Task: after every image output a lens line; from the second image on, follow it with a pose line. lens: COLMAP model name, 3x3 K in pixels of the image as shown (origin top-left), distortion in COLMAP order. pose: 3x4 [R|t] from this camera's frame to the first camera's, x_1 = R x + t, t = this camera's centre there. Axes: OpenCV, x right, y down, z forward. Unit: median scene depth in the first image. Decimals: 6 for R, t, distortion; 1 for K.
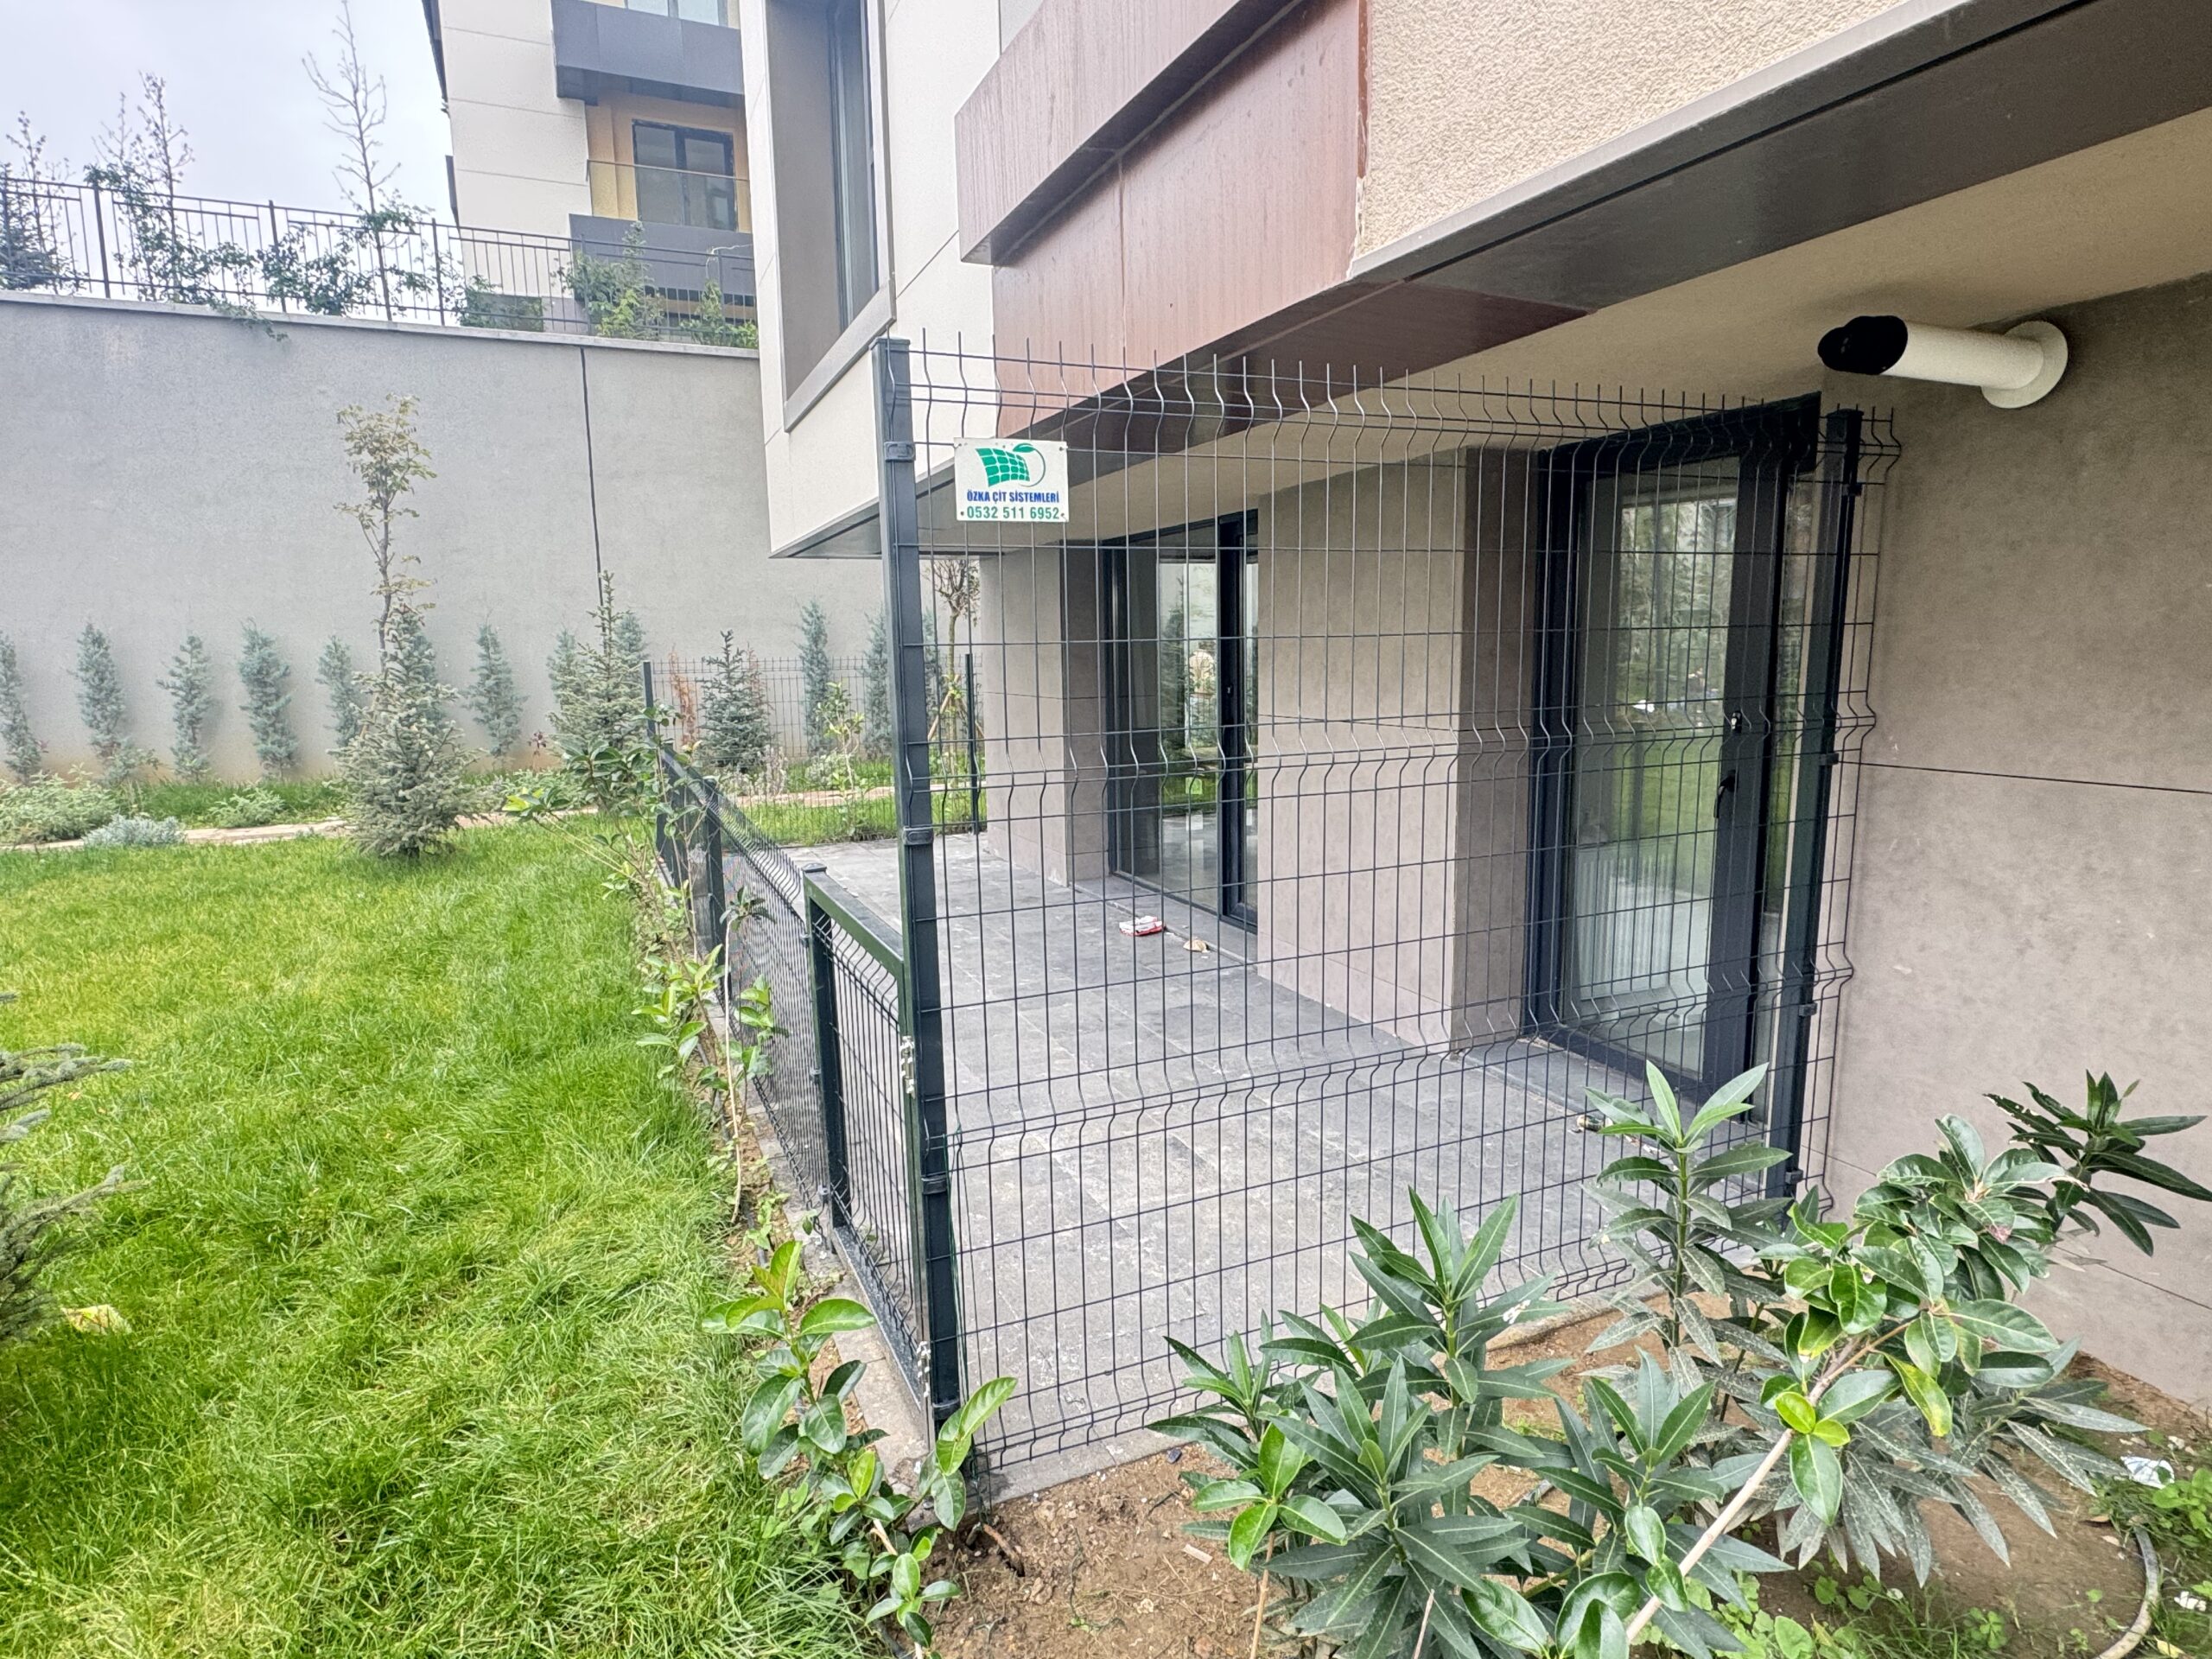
lens RADIAL K [[1191.5, 0, 1110.3], [0, 1191.5, 836.4], [0, 0, 1]] dist [-0.006913, 0.005174]
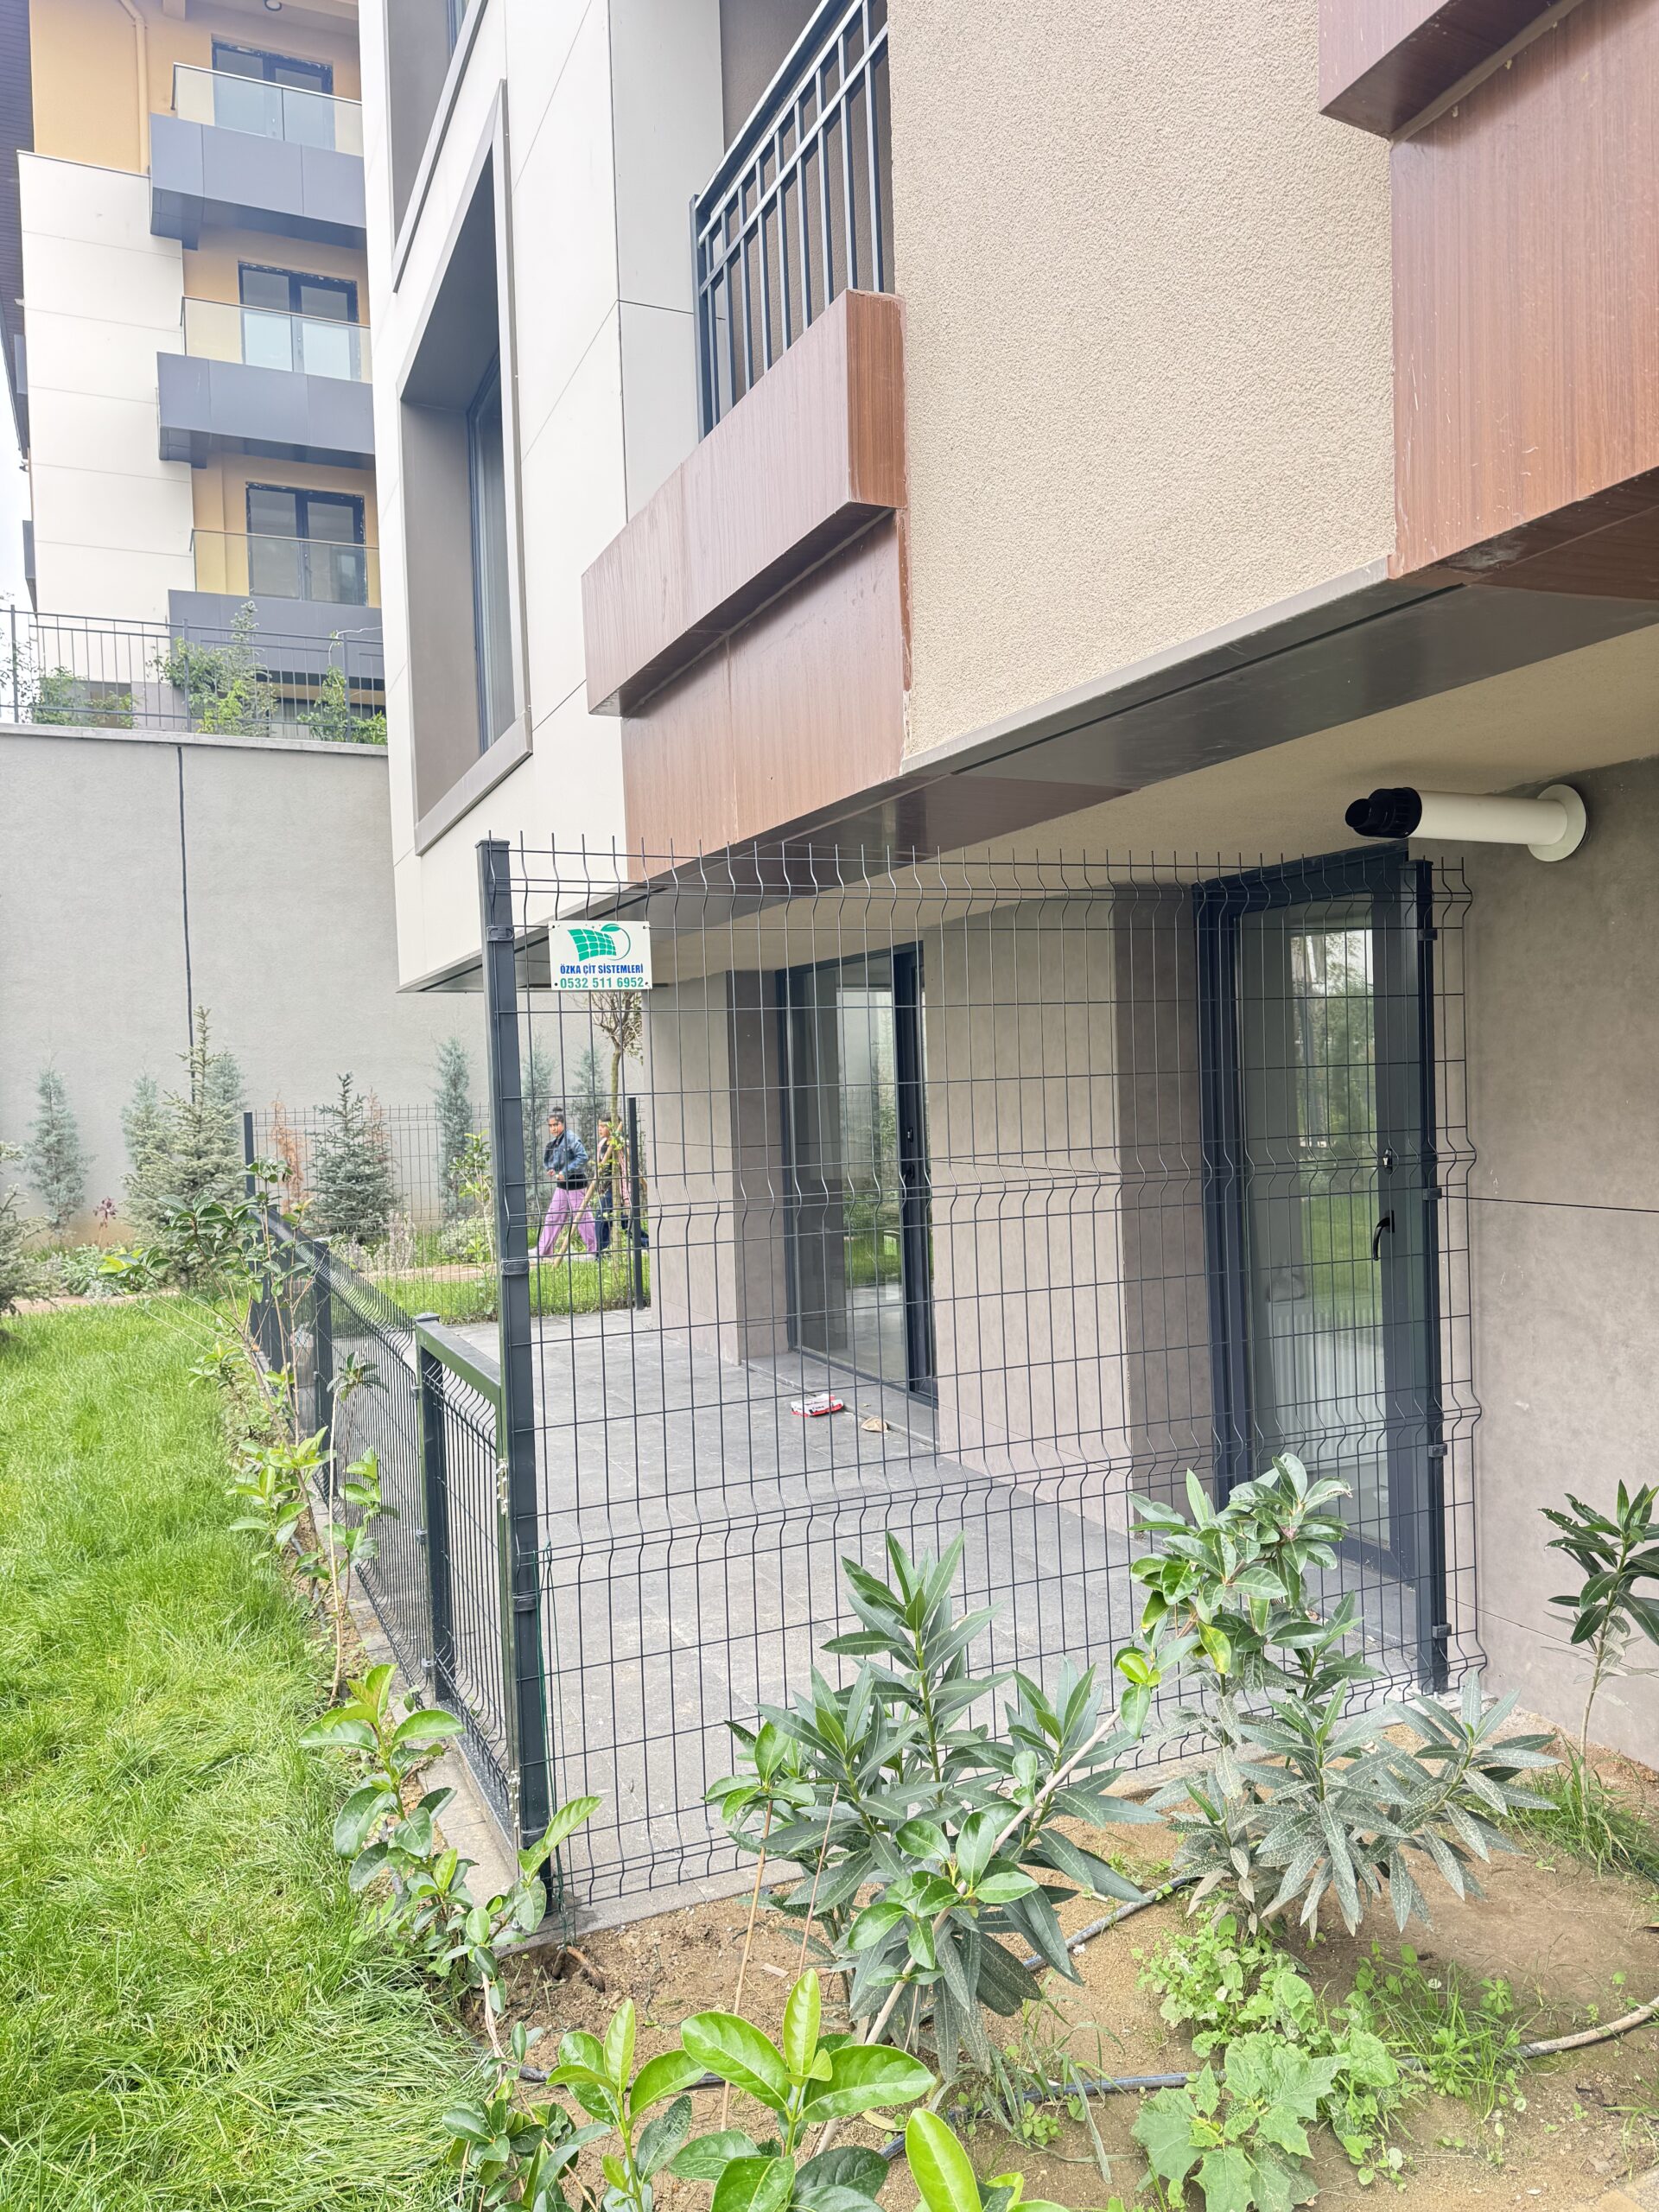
lens RADIAL K [[1549.8, 0, 832.4], [0, 1549.8, 1111.6], [0, 0, 1]] dist [0.048757, -0.043131]
pose [[0.999887, -0.014750, -0.002808, 0.090281], [0.014218, 0.990227, -0.138739, 0.038142], [0.004827, 0.138684, 0.990325, -0.288663]]
